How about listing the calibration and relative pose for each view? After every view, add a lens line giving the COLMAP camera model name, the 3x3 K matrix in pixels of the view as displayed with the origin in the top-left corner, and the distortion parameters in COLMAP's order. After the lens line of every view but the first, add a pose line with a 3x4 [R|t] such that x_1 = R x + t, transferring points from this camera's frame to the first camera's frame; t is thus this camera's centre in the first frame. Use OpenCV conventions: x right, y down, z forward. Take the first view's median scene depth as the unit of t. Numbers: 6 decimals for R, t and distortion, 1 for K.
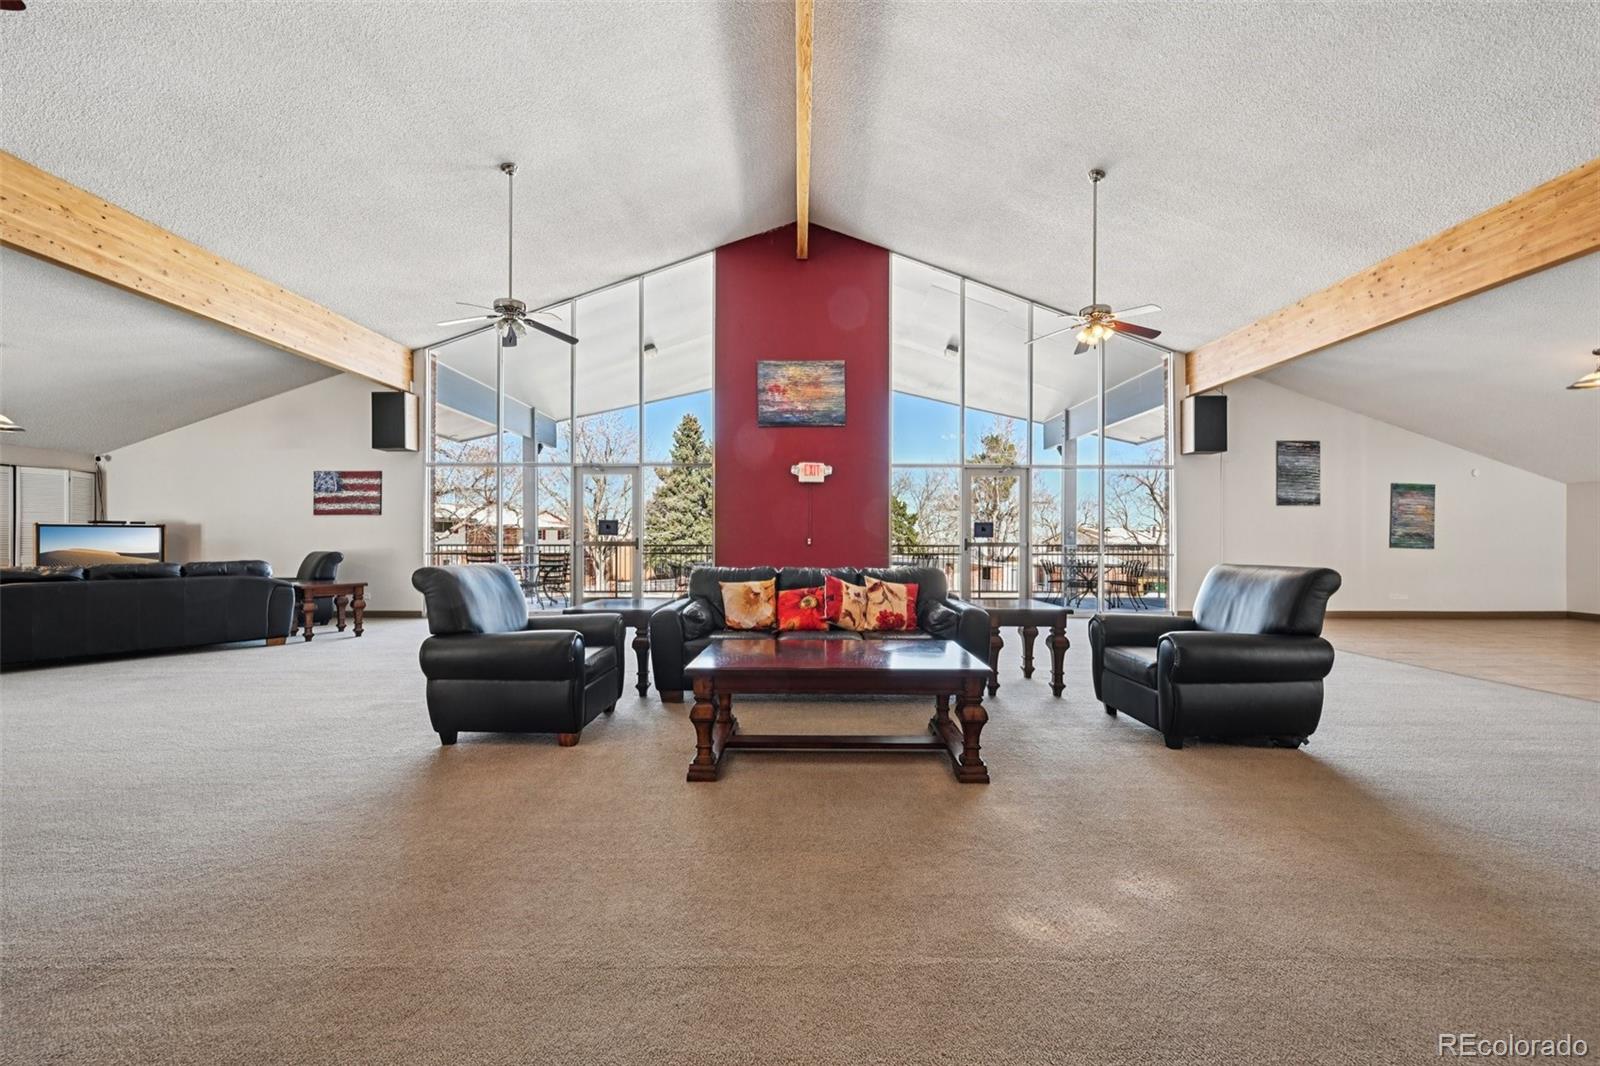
lens RADIAL K [[625.3, 0, 799.3], [0, 625.3, 540.3], [0, 0, 1]] dist [-0.000989, -0.000045]
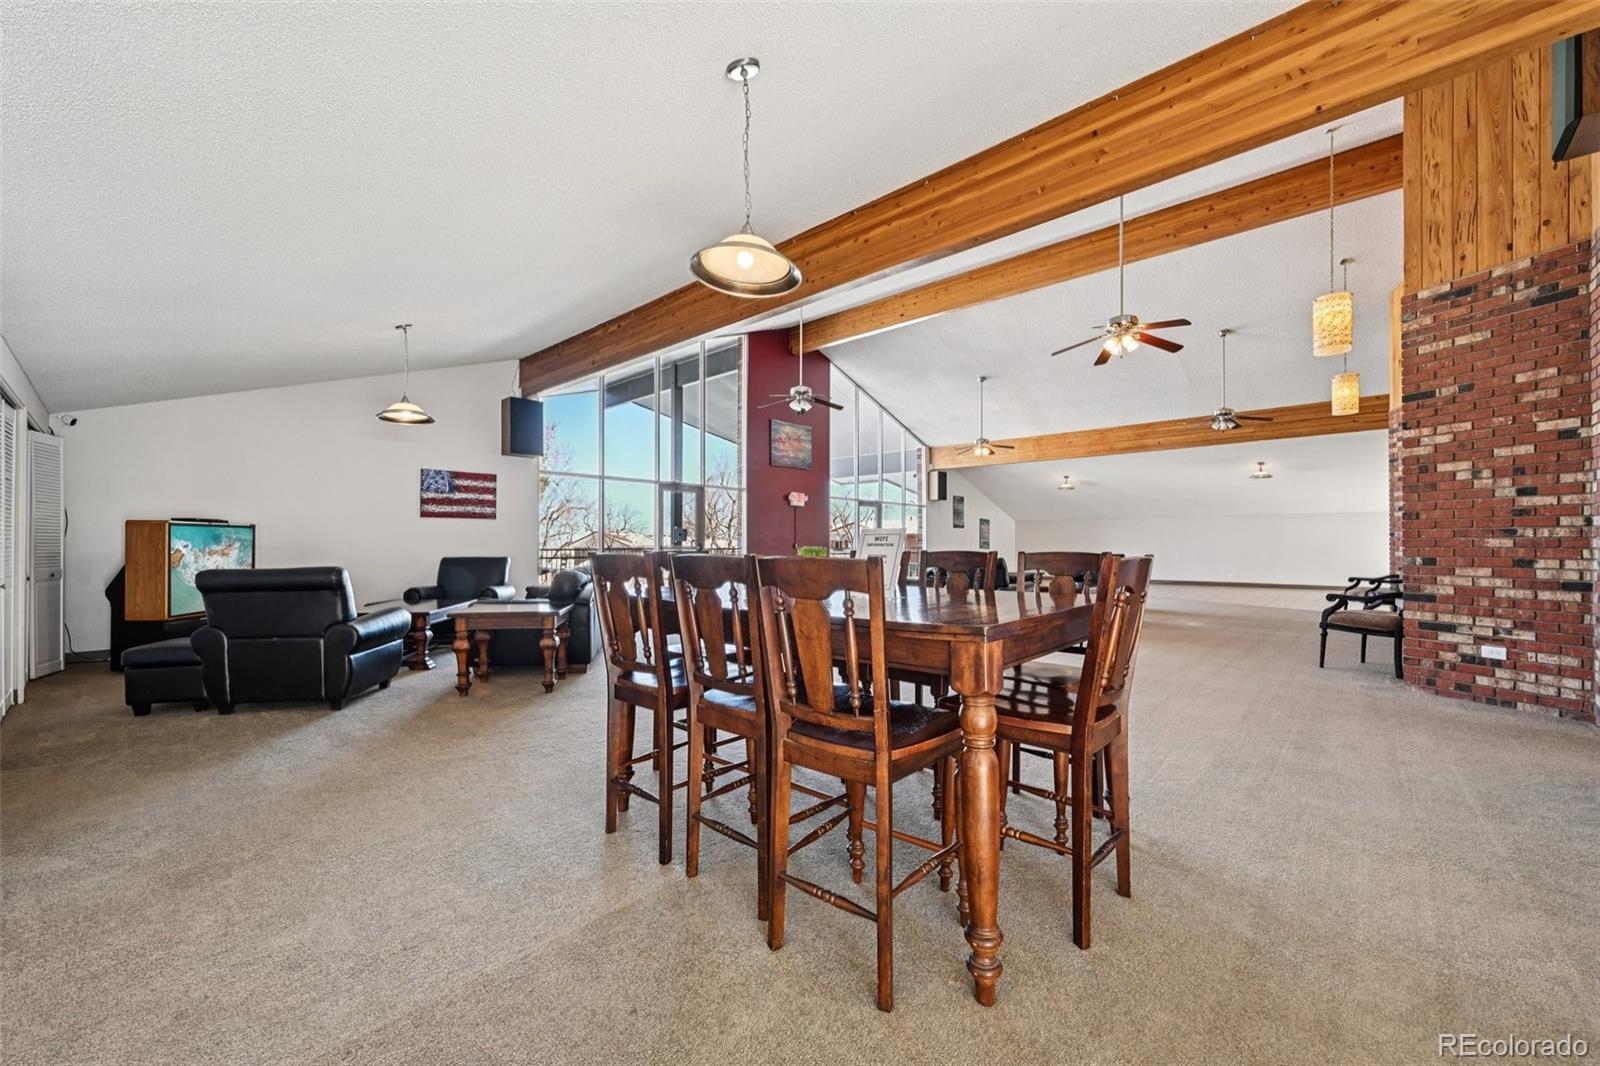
lens RADIAL K [[625.3, 0, 800.5], [0, 625.3, 540.6], [0, 0, 1]] dist [-0.000989, -0.000045]
pose [[0.684561, 0.005162, 0.728937, -1.059013], [-0.000570, 0.999978, -0.006546, -0.000534], [-0.728955, 0.004066, 0.684549, -0.021947]]
